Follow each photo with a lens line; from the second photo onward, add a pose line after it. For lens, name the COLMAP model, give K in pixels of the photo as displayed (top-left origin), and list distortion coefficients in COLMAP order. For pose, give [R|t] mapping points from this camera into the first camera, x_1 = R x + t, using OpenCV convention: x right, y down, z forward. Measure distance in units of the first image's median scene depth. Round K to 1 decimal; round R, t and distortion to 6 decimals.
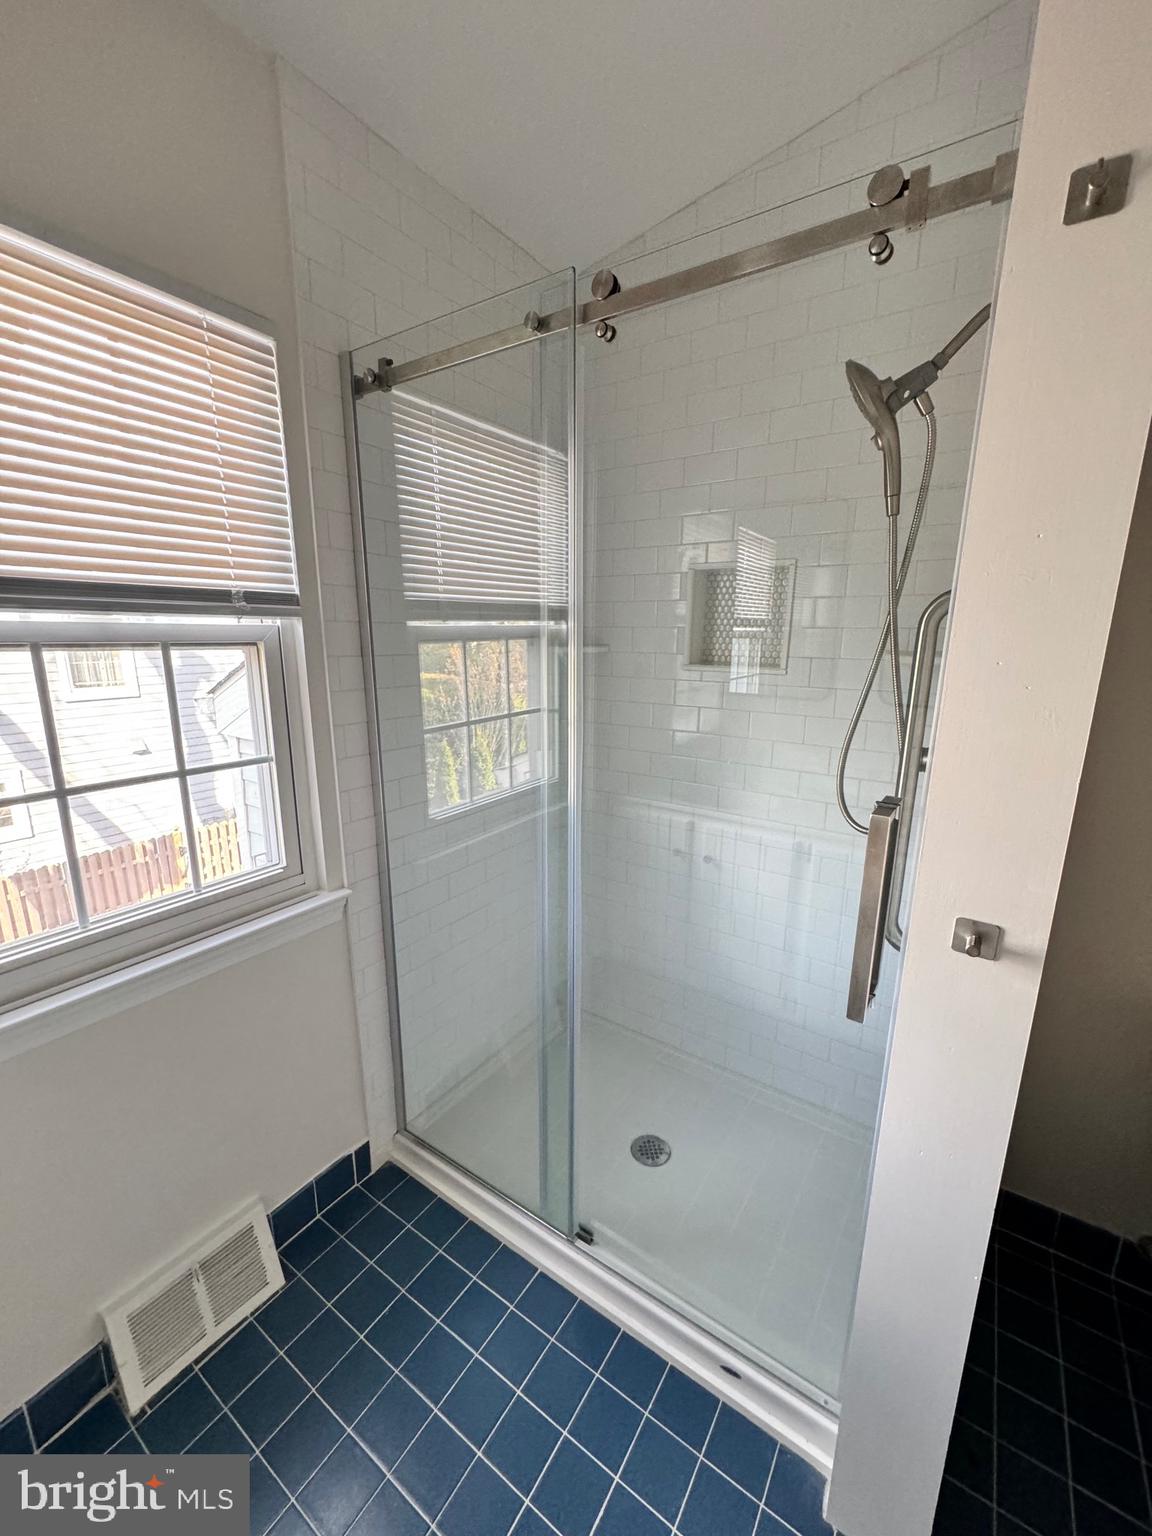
lens RADIAL K [[613.2, 0, 582.9], [0, 613.2, 773.5], [0, 0, 1]] dist [-0.008619, 0.000089]
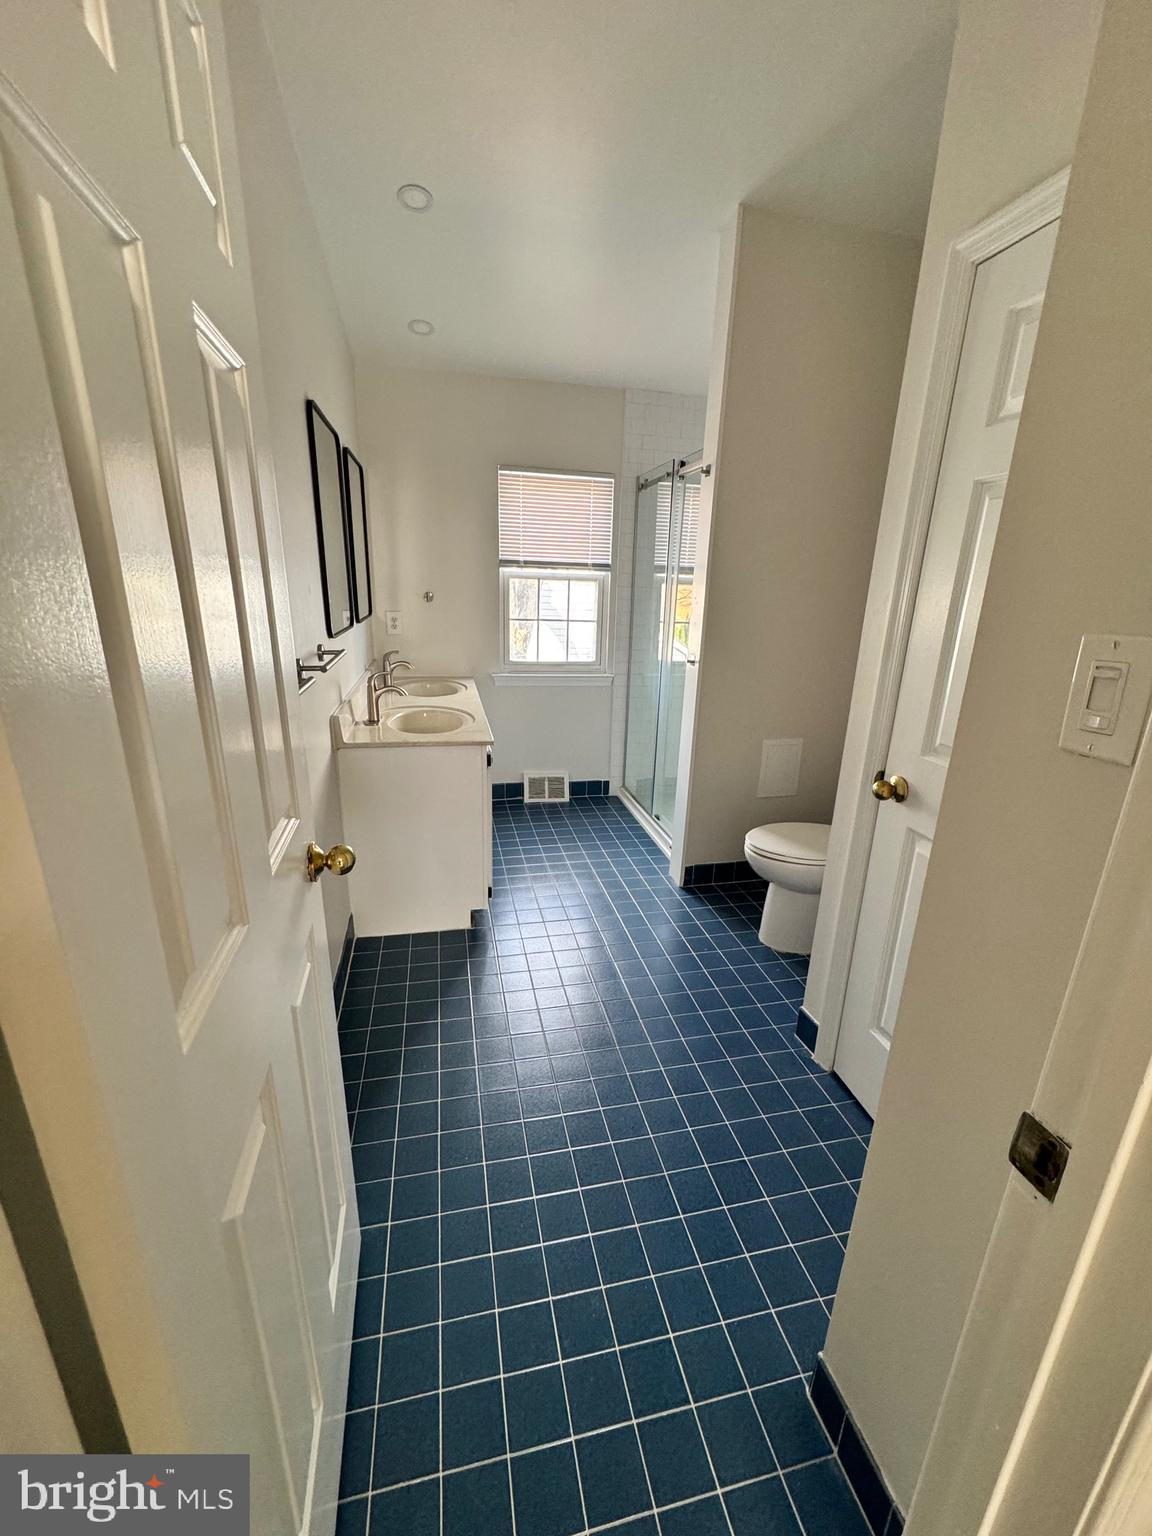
lens RADIAL K [[613.2, 0, 572.6], [0, 613.2, 763.6], [0, 0, 1]] dist [-0.008619, 0.000089]
pose [[0.715990, 0.218714, -0.662965, 1.537707], [-0.171904, 0.975651, 0.136216, 0.268689], [0.676615, 0.016437, 0.736154, -1.248730]]
